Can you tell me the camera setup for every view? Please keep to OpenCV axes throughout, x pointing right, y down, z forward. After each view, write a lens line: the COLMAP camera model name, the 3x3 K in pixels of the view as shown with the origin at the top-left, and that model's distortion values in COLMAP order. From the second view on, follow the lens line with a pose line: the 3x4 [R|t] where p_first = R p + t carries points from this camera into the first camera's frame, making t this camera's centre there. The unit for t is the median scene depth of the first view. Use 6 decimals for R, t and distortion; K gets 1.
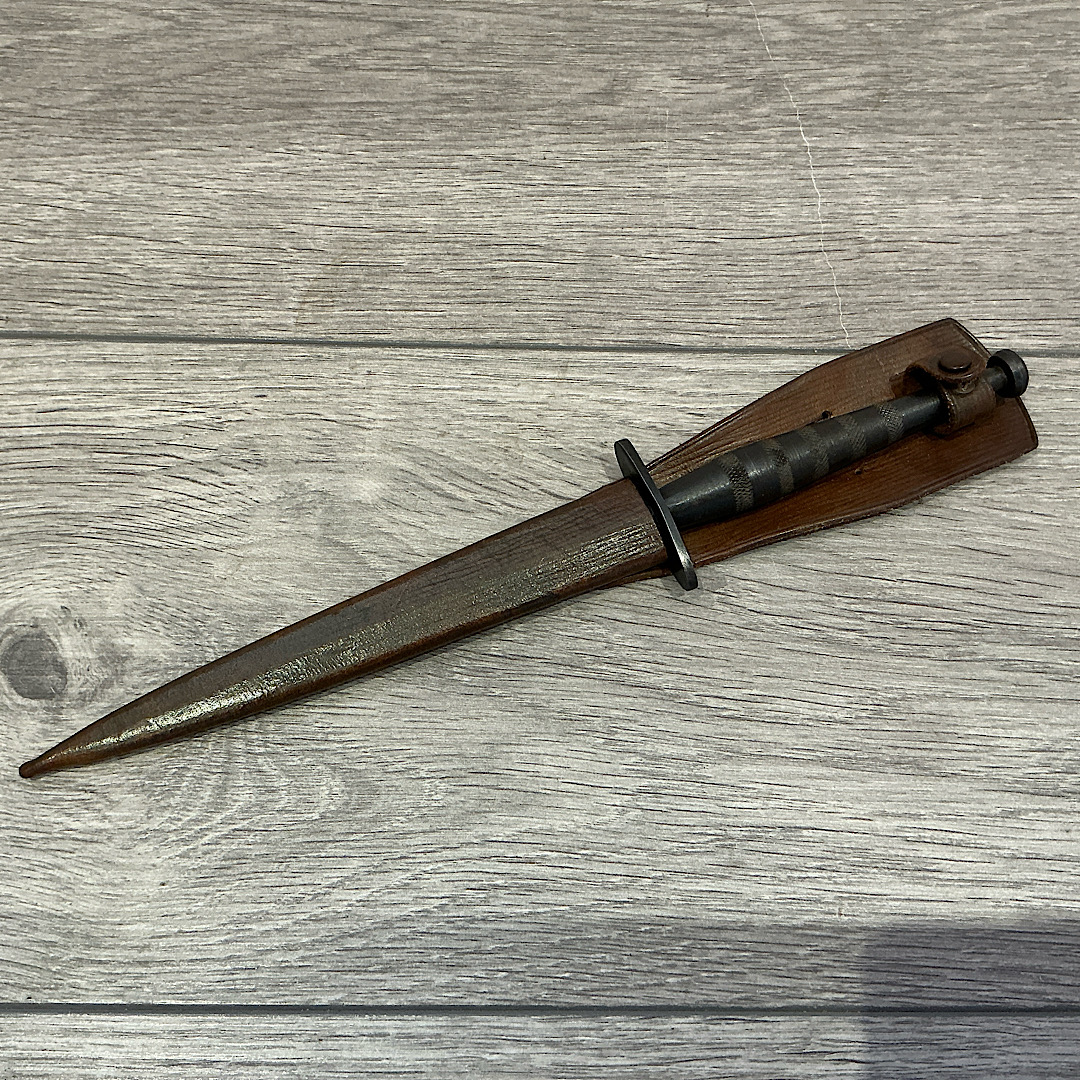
lens RADIAL K [[1194.2, 0, 540.0], [0, 1194.2, 540.0], [0, 0, 1]] dist [0.159609, -0.363117]
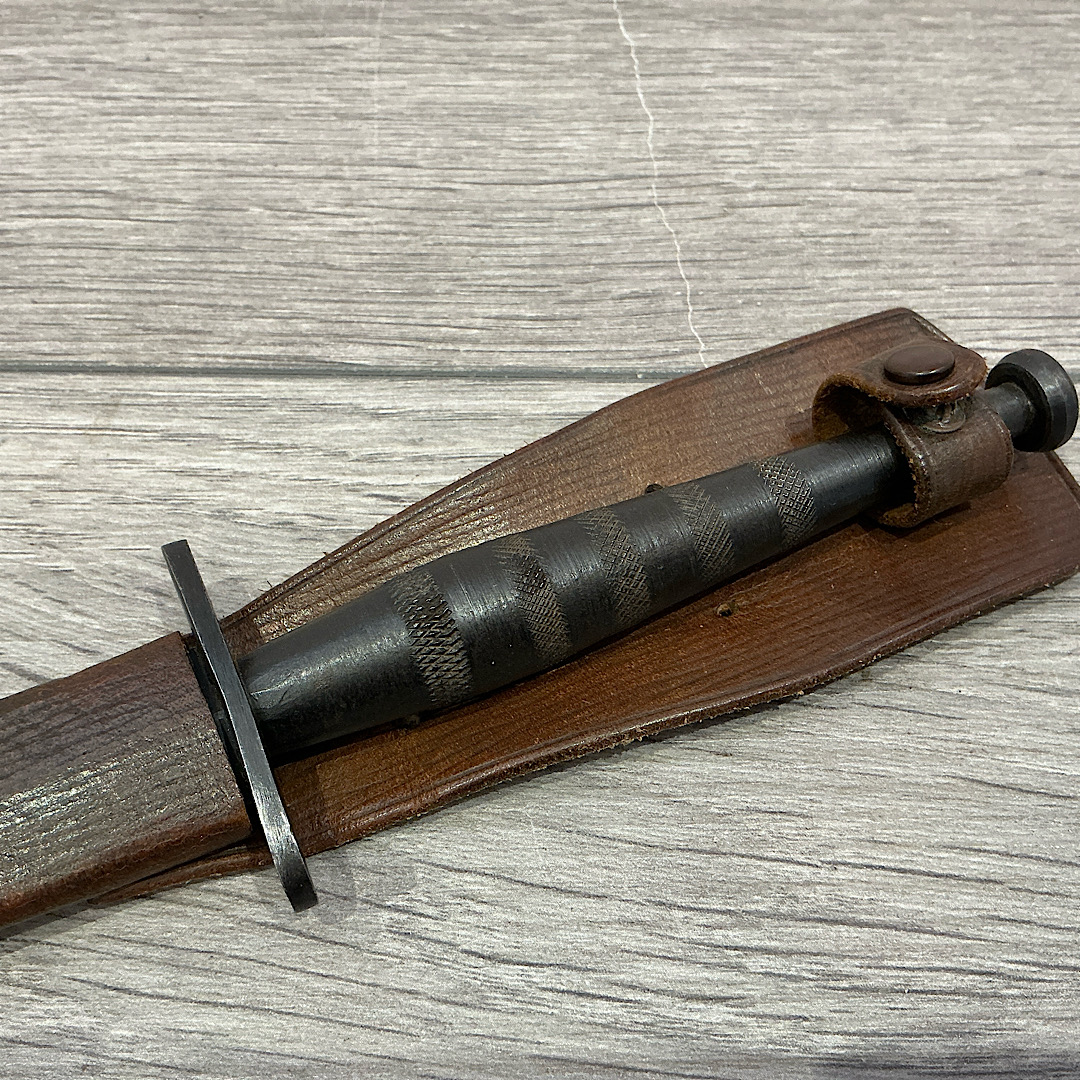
lens RADIAL K [[1215.5, 0, 542.2], [0, 1215.5, 537.0], [0, 0, 1]] dist [0.151733, -0.361990]
pose [[0.999544, -0.016075, 0.025575, 0.185761], [0.020102, 0.985927, -0.165961, -0.009414], [-0.022547, 0.166399, 0.985801, 0.550688]]
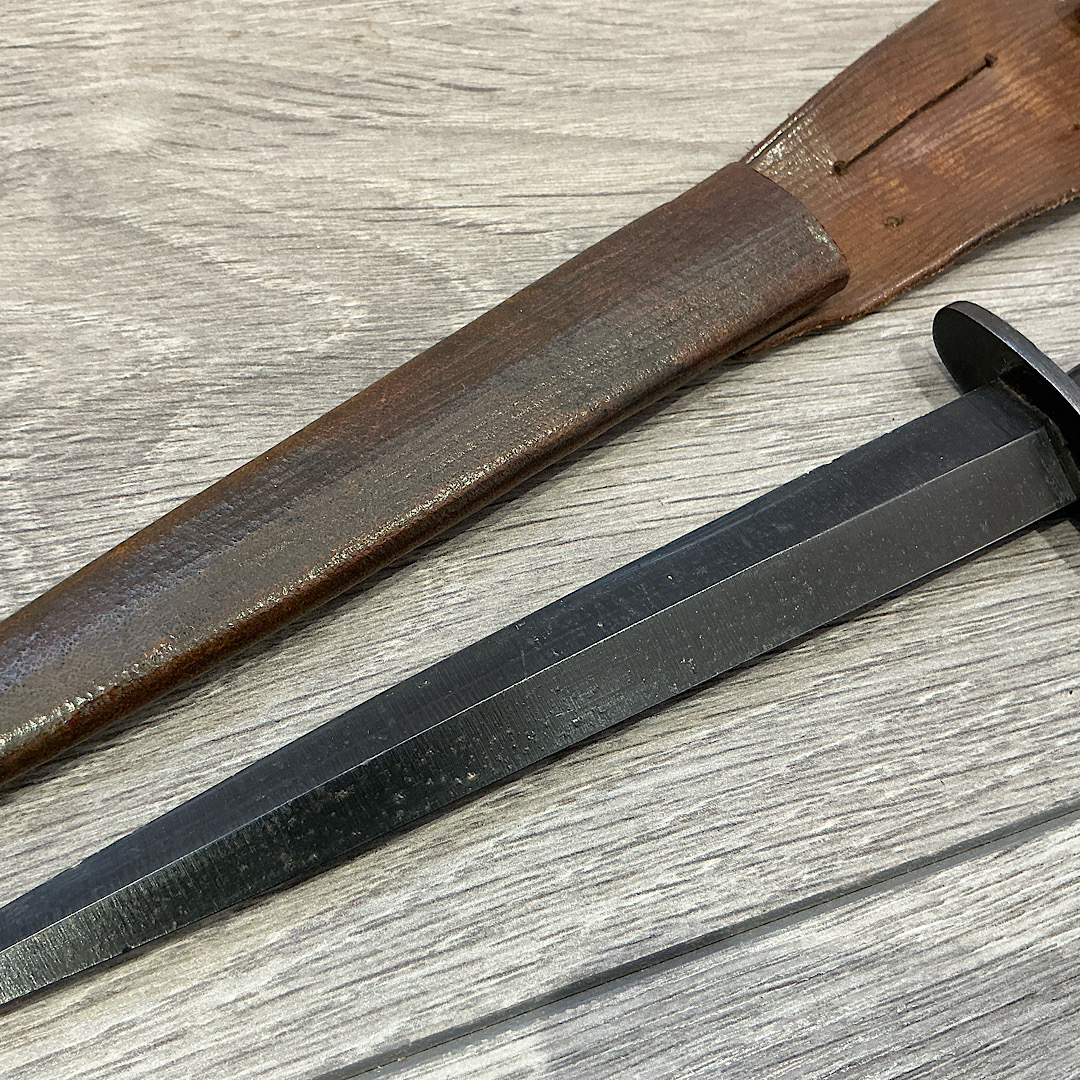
lens RADIAL K [[1215.5, 0, 542.2], [0, 1215.5, 537.0], [0, 0, 1]] dist [0.151733, -0.361990]
pose [[0.934059, -0.253933, 0.251099, -0.154052], [0.278551, 0.958060, -0.067303, 0.214669], [-0.223478, 0.132809, 0.965619, 0.459797]]
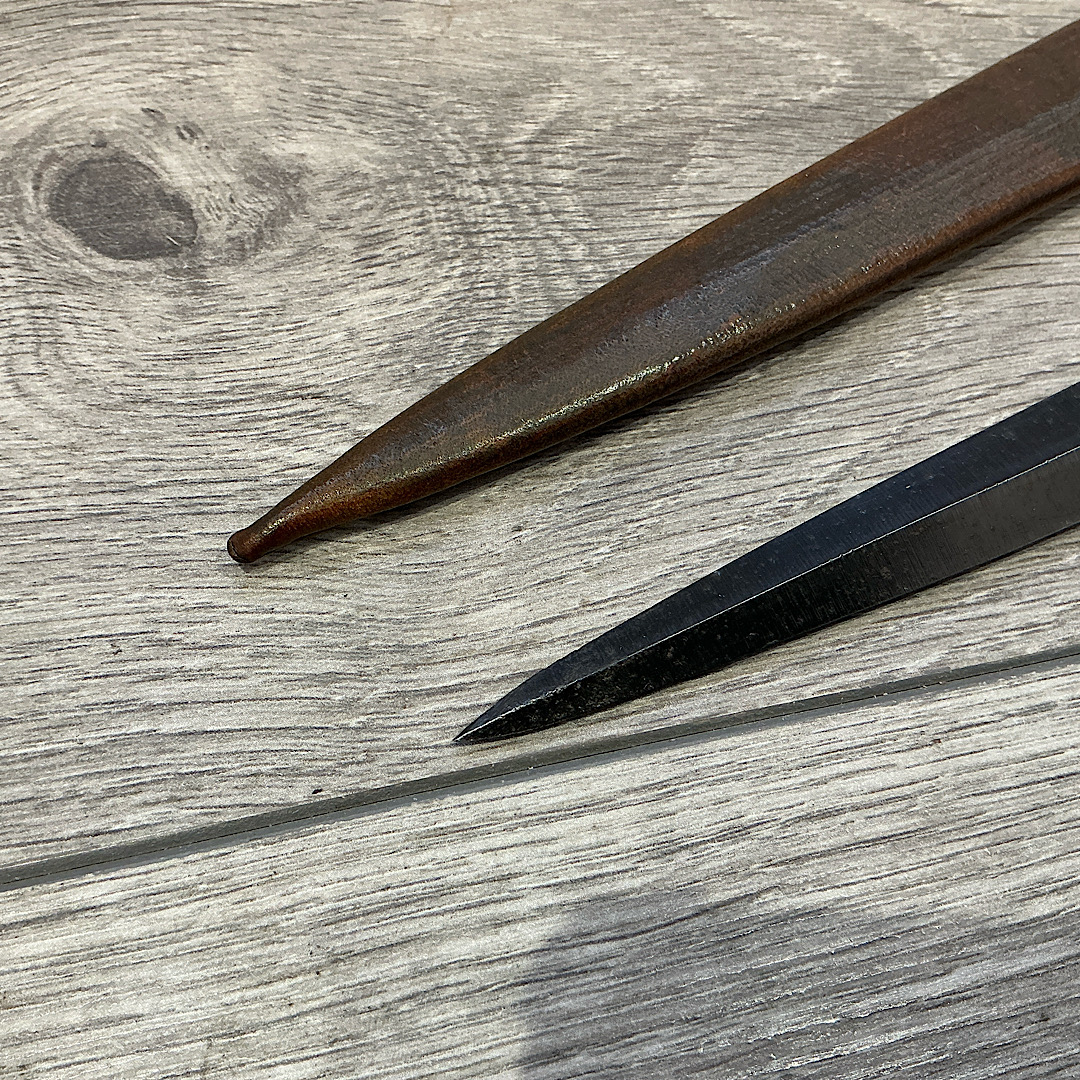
lens RADIAL K [[1215.5, 0, 542.2], [0, 1215.5, 537.0], [0, 0, 1]] dist [0.151733, -0.361990]
pose [[0.966479, -0.182142, 0.180950, -0.341195], [0.190716, 0.981155, -0.031020, 0.265359], [-0.171890, 0.064490, 0.983003, 0.449967]]
